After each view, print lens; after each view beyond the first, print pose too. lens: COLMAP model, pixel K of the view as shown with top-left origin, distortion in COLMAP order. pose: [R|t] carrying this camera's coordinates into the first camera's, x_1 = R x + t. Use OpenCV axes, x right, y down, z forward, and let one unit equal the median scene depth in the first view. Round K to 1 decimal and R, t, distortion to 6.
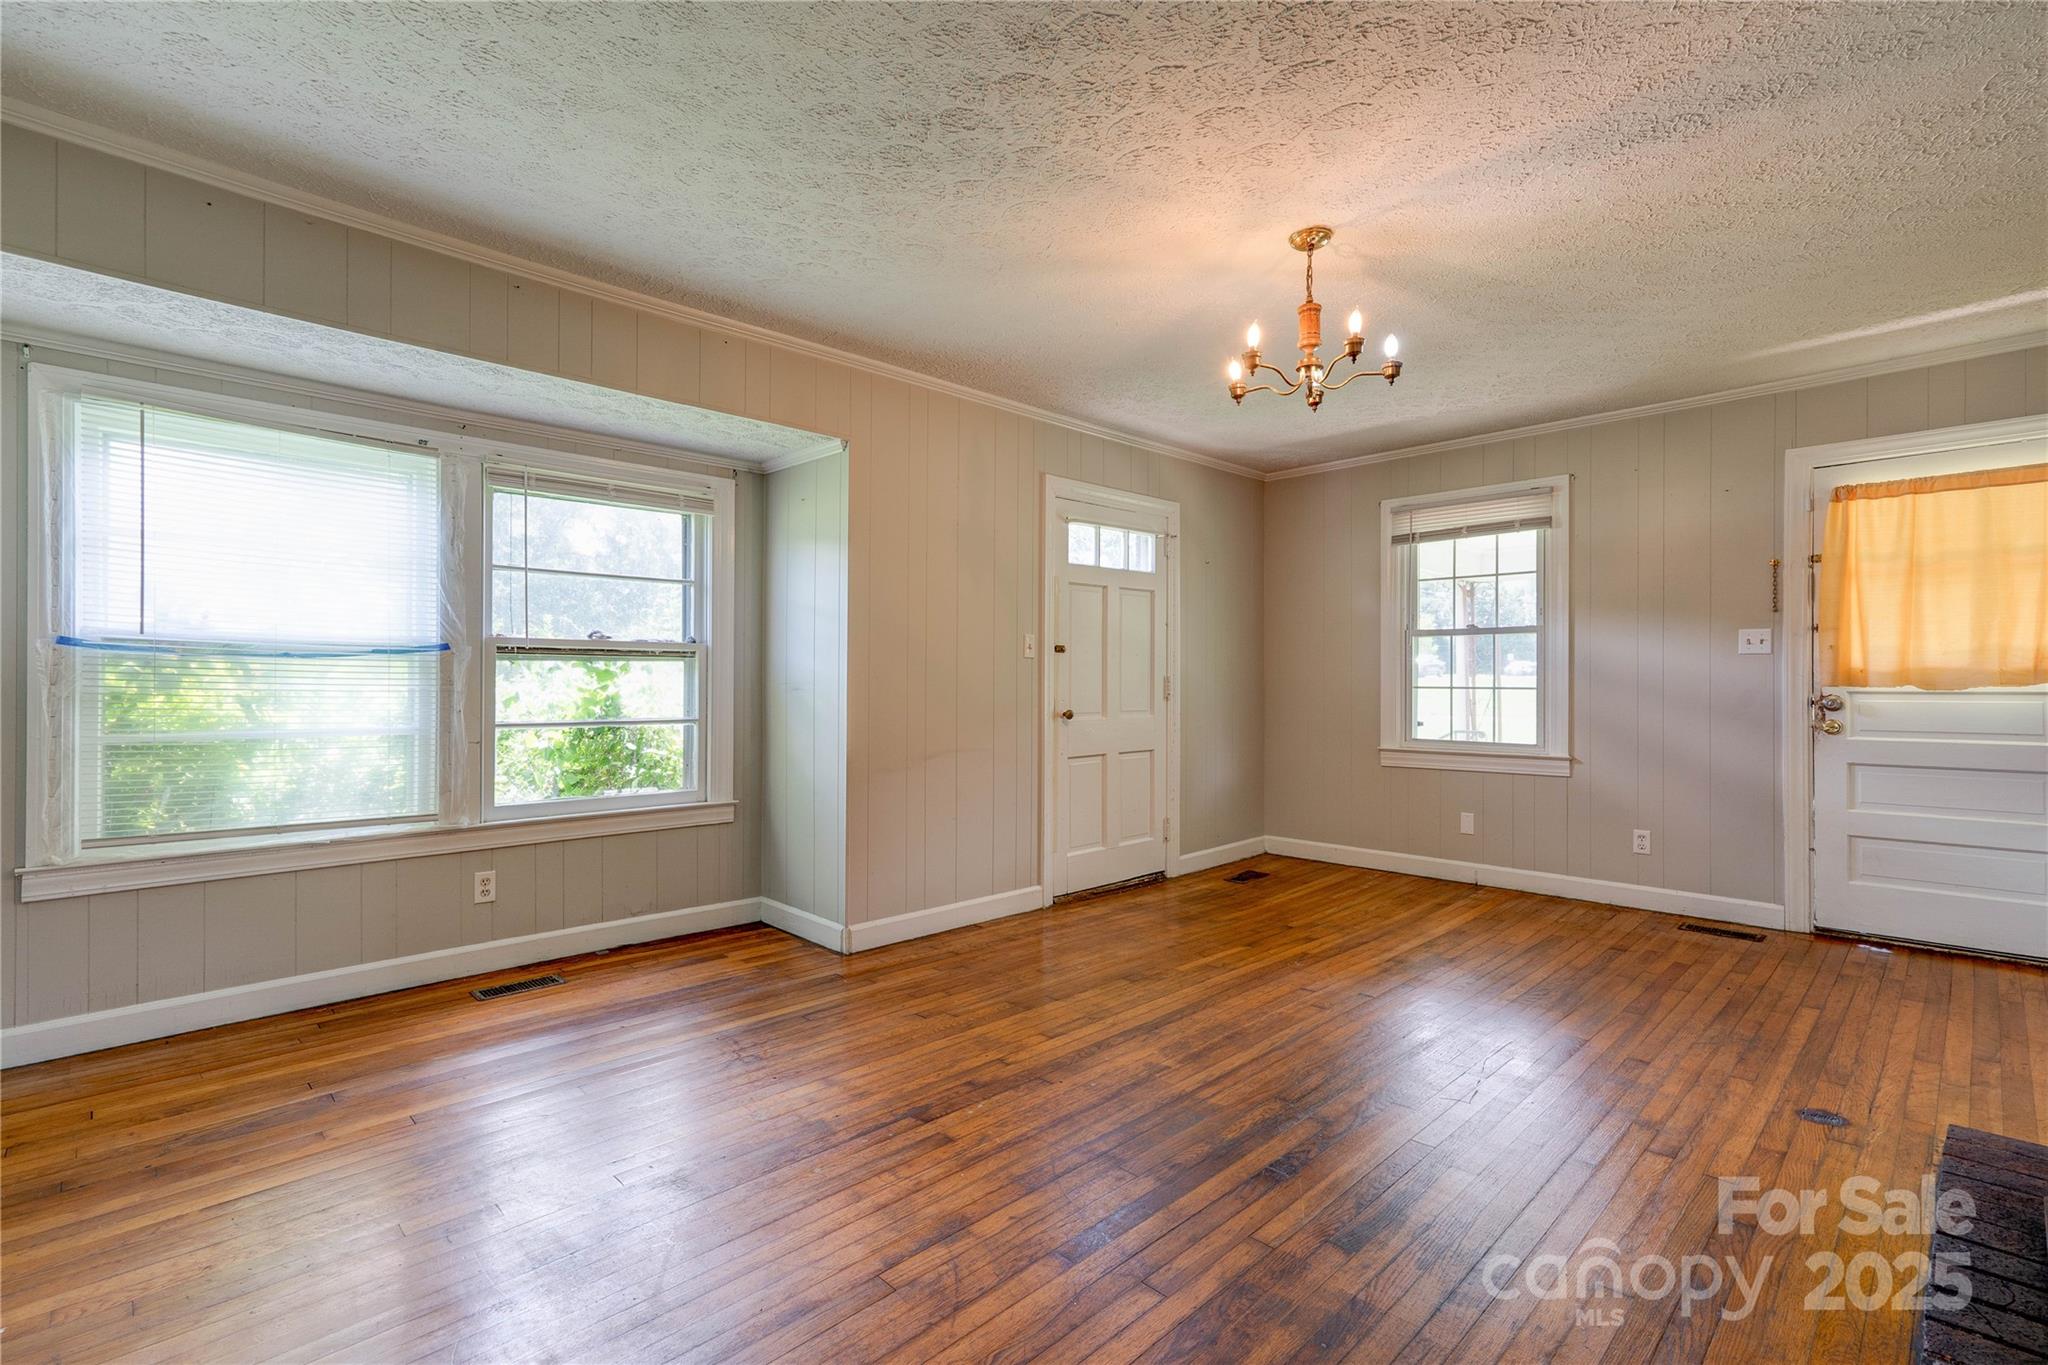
lens RADIAL K [[934.9, 0, 1006.9], [0, 934.9, 680.5], [0, 0, 1]] dist [-0.013086, 0.015532]
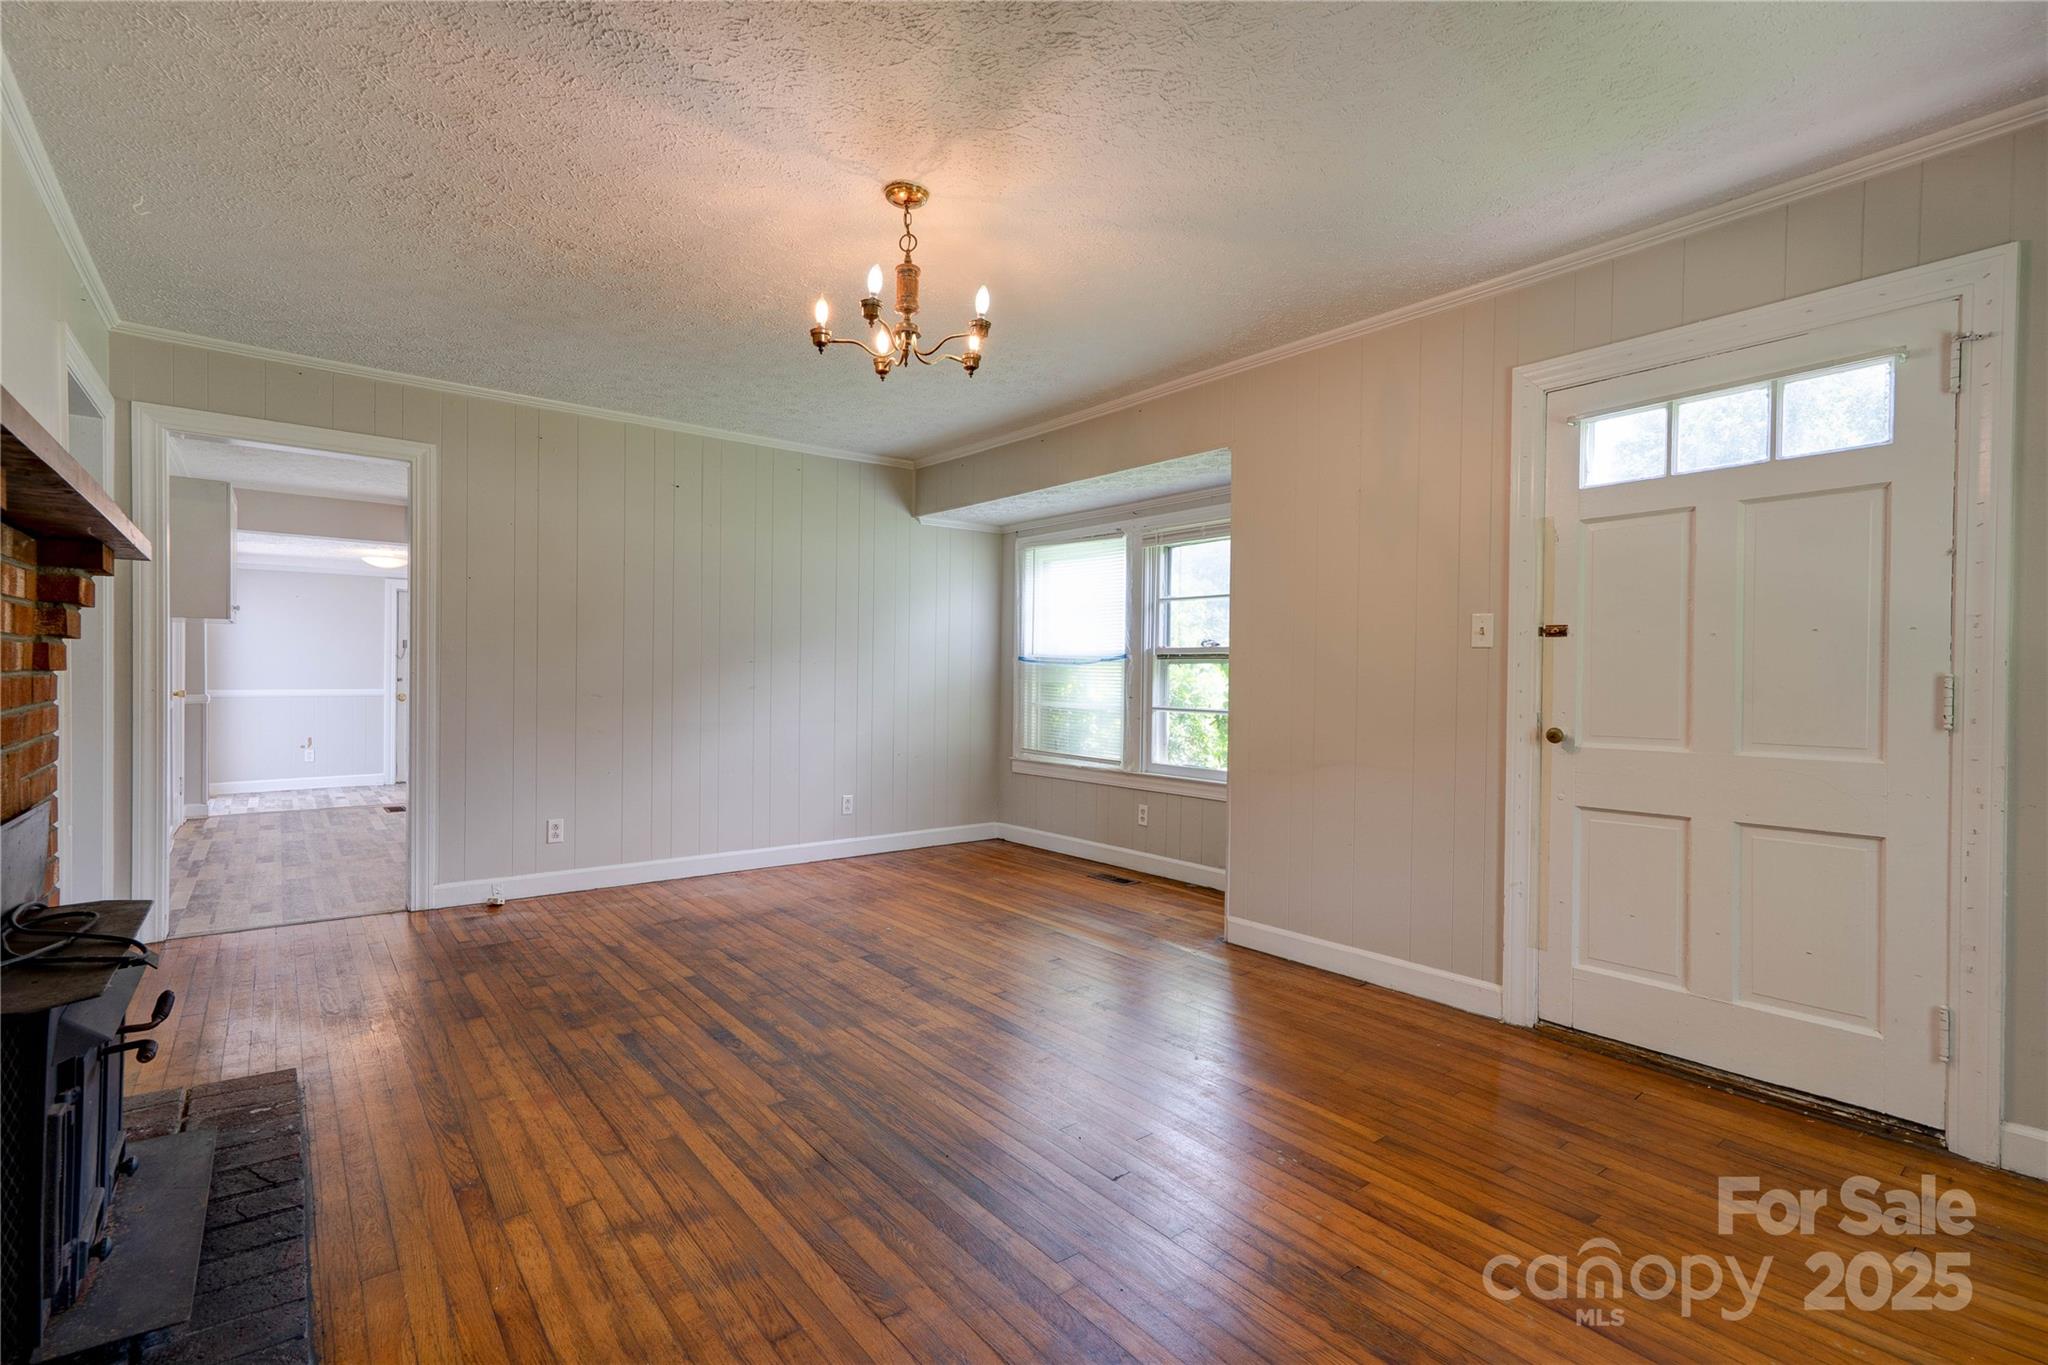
lens RADIAL K [[934.9, 0, 1006.9], [0, 934.9, 680.5], [0, 0, 1]] dist [-0.013086, 0.015532]
pose [[-0.099462, 0.001179, -0.995041, 0.794483], [-0.011147, 0.999935, 0.002299, 0.002927], [0.994979, 0.011320, -0.099443, 0.768613]]
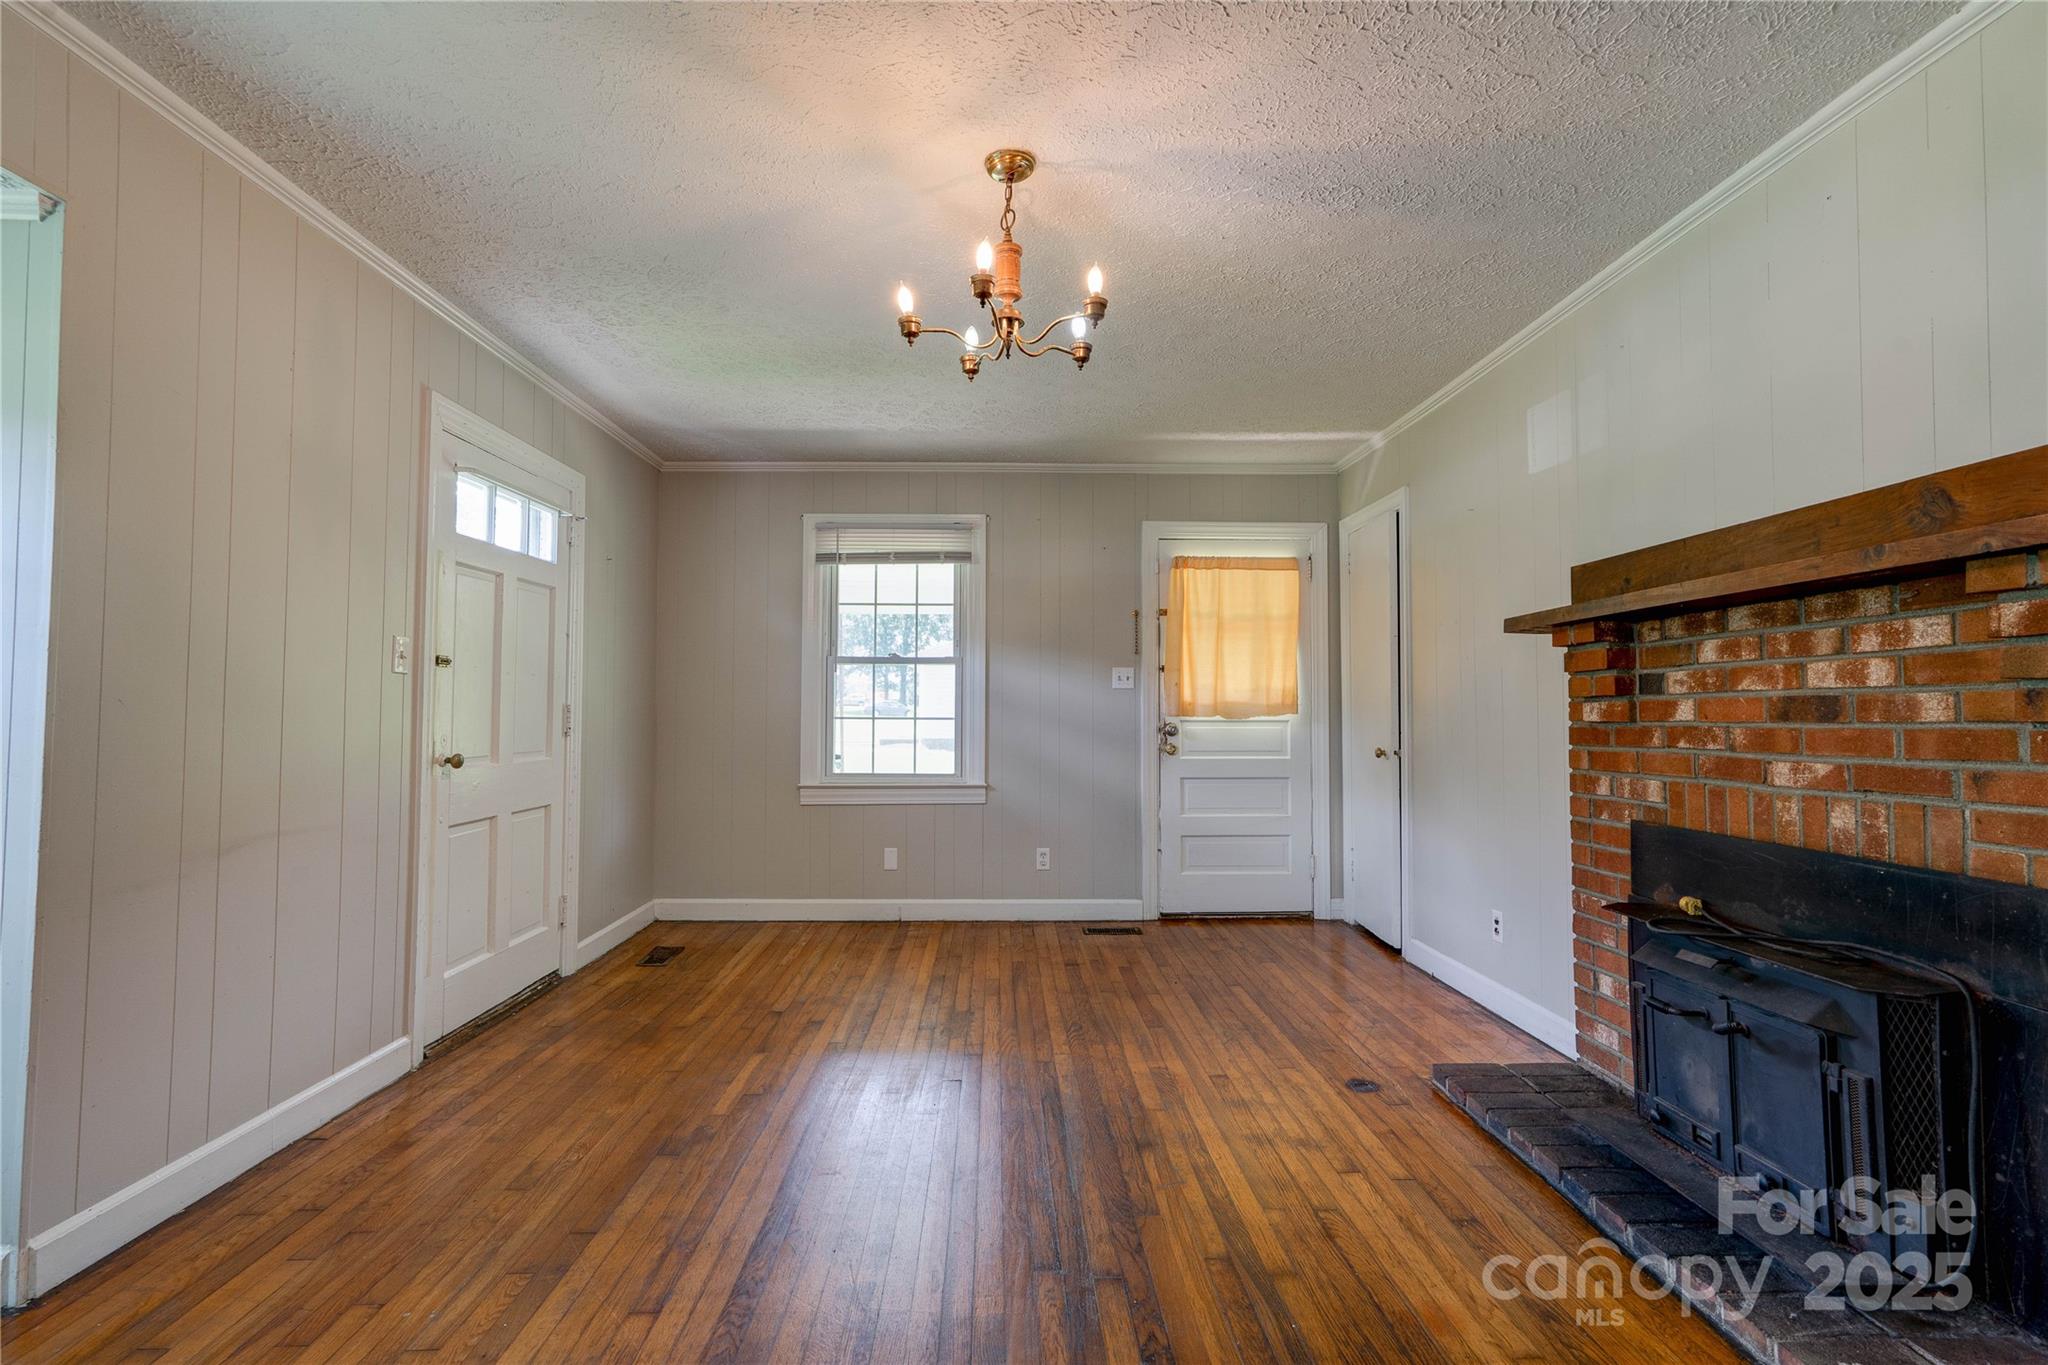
lens RADIAL K [[942.9, 0, 1009.6], [0, 942.9, 681.0], [0, 0, 1]] dist [-0.011137, 0.015072]
pose [[0.682055, 0.025977, 0.730839, -0.169041], [-0.002712, 0.999452, -0.032994, 0.001377], [-0.731296, 0.020522, 0.681752, 0.289281]]
